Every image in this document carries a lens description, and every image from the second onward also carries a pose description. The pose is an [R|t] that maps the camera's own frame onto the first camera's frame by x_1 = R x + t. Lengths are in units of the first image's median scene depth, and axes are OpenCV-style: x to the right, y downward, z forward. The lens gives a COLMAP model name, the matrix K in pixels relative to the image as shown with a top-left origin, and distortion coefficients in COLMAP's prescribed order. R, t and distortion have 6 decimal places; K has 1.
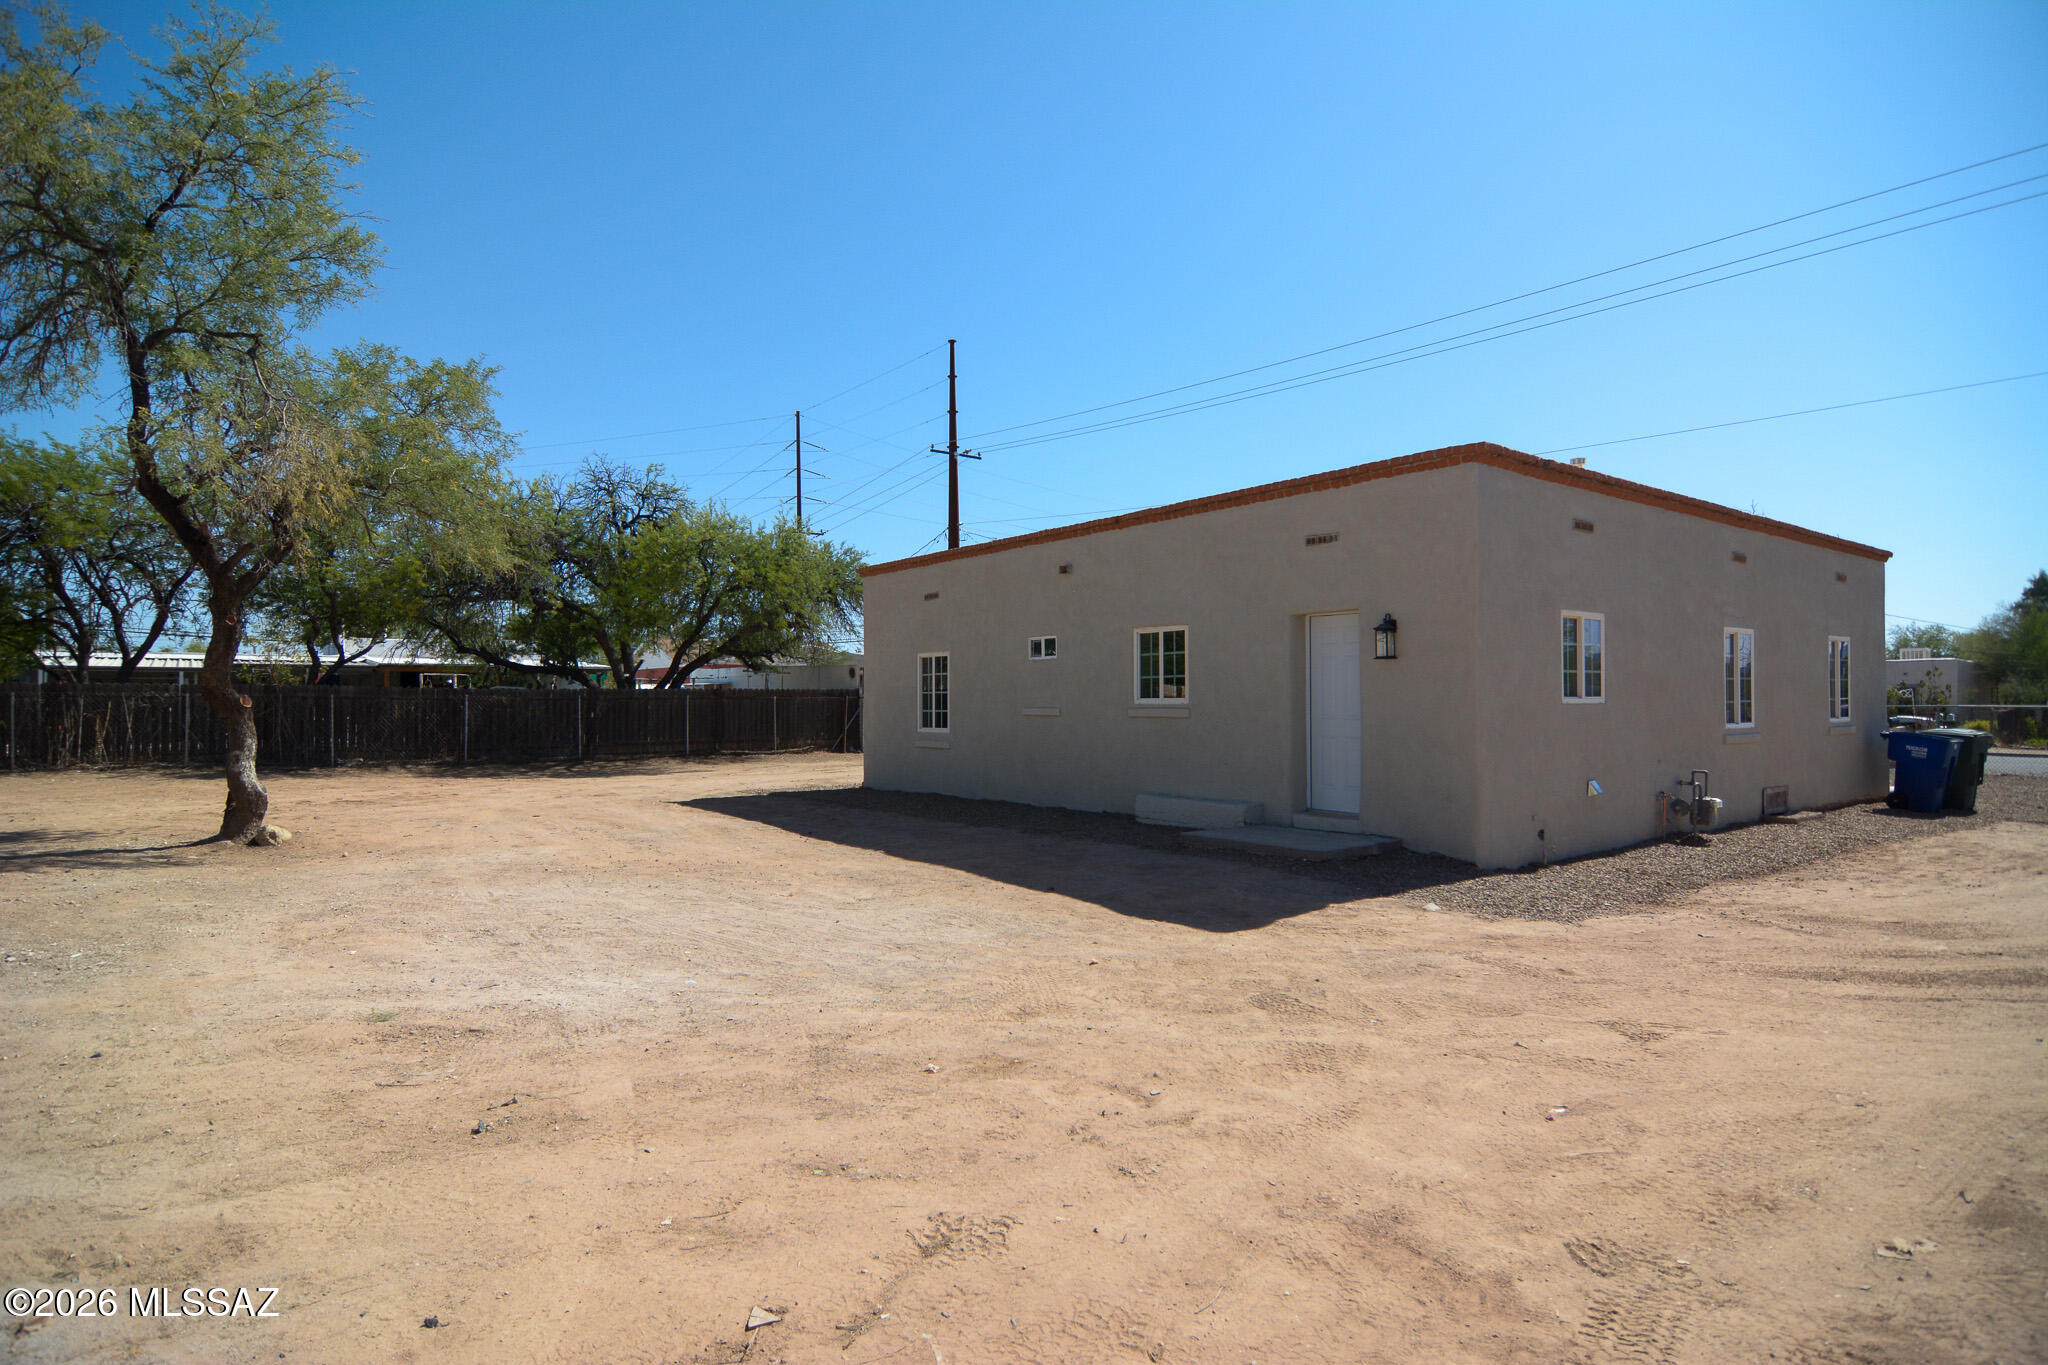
lens RADIAL K [[1087.6, 0, 1024.0], [0, 1087.6, 682.5], [0, 0, 1]] dist [-0.001348, -0.000149]
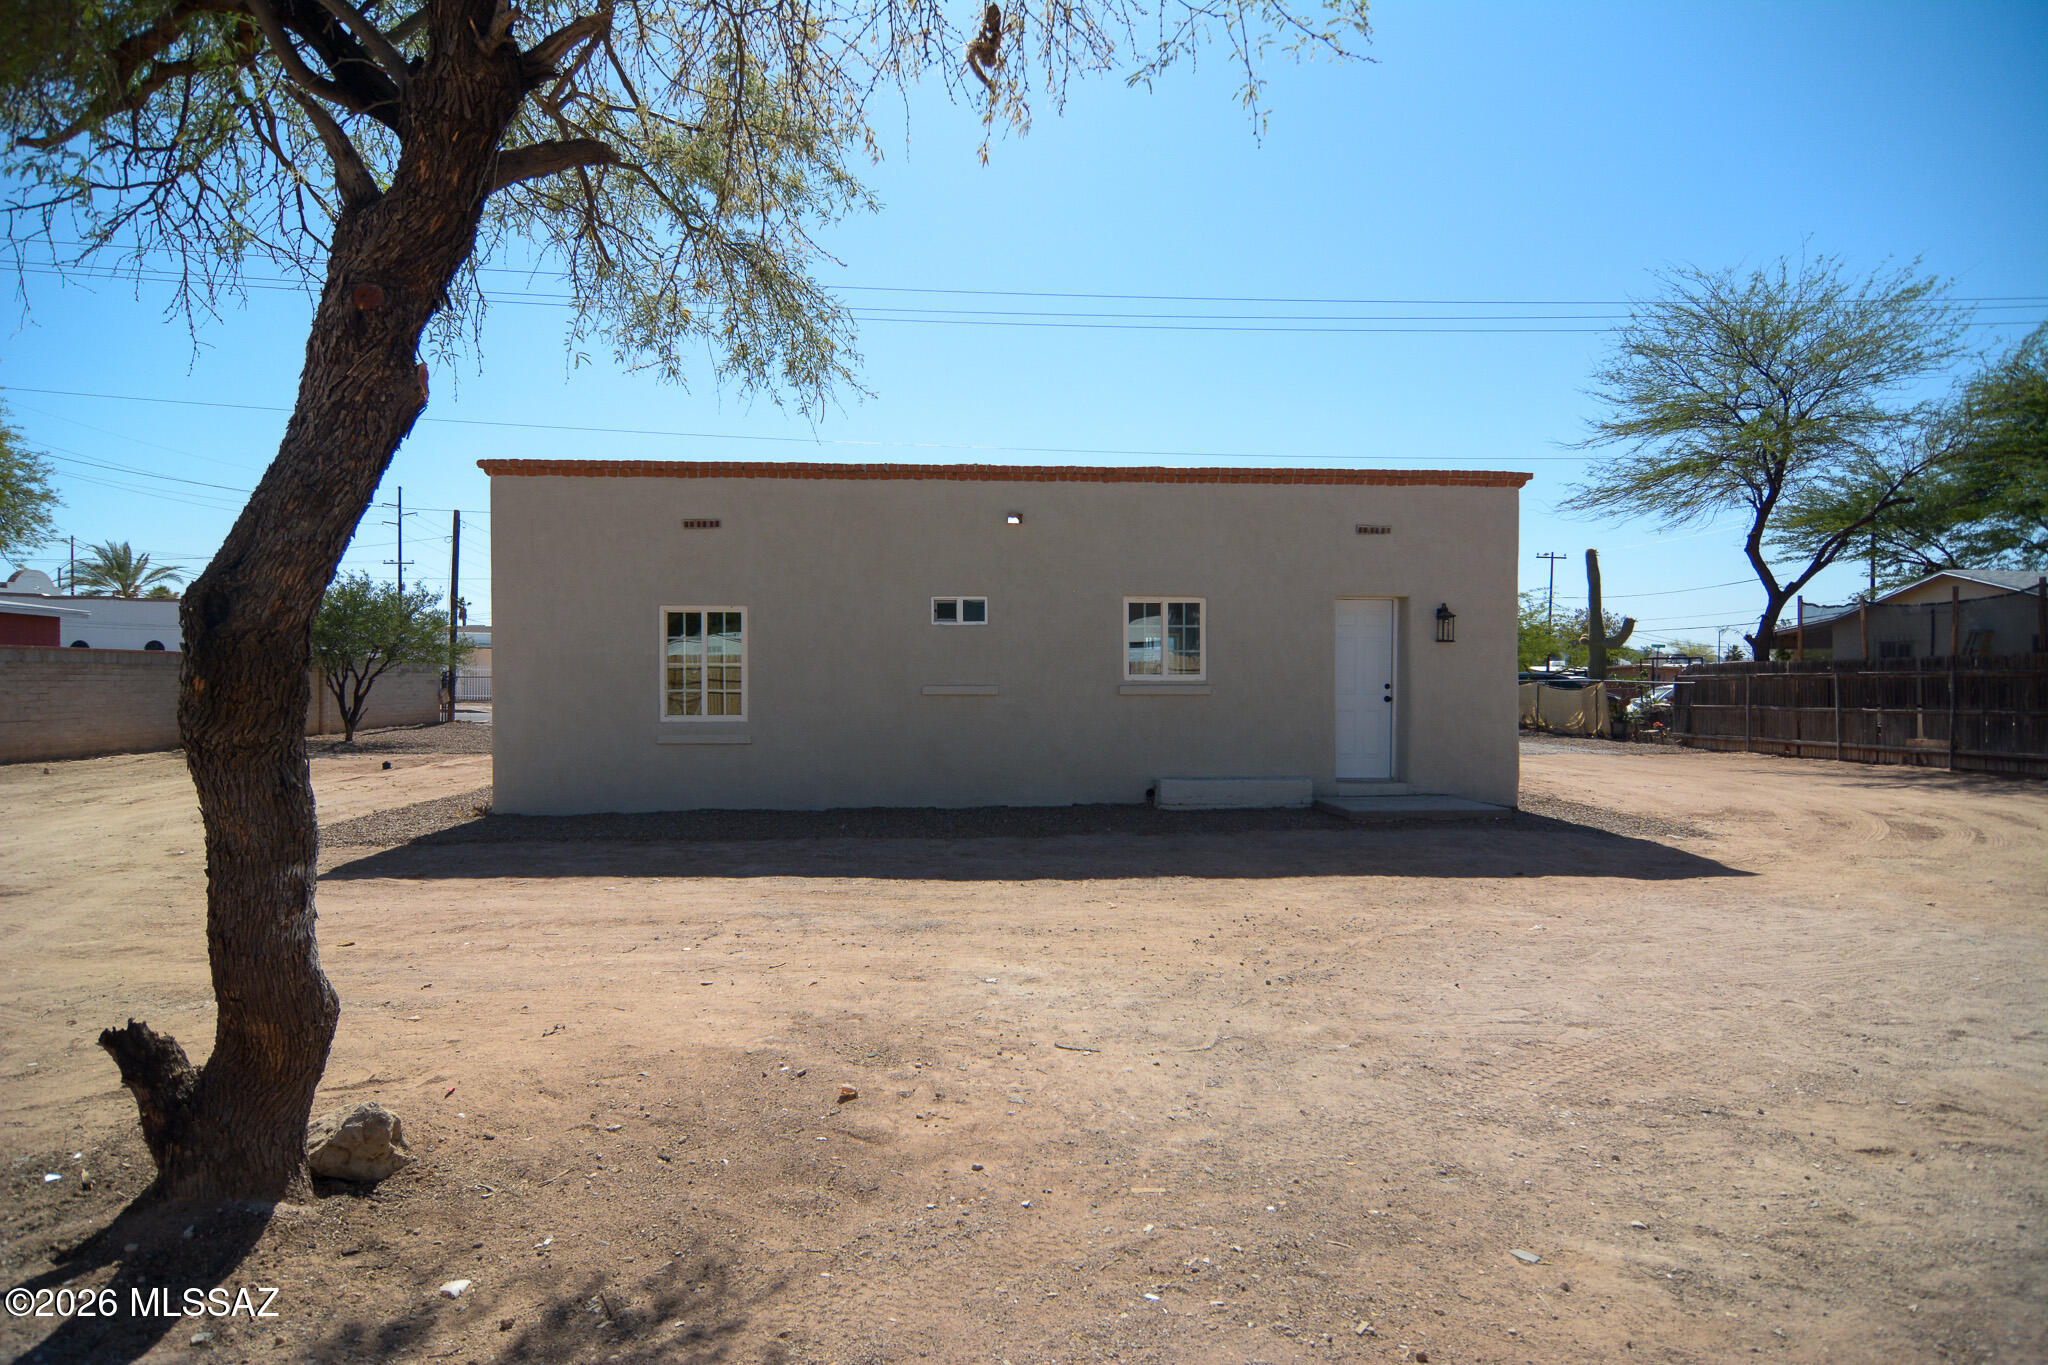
lens RADIAL K [[1087.6, 0, 1024.0], [0, 1087.6, 682.5], [0, 0, 1]] dist [-0.001348, -0.000149]
pose [[0.555596, -0.005141, 0.831437, -0.716658], [-0.017366, 0.999691, 0.017786, 0.007178], [-0.831271, -0.024321, 0.555335, 0.587330]]
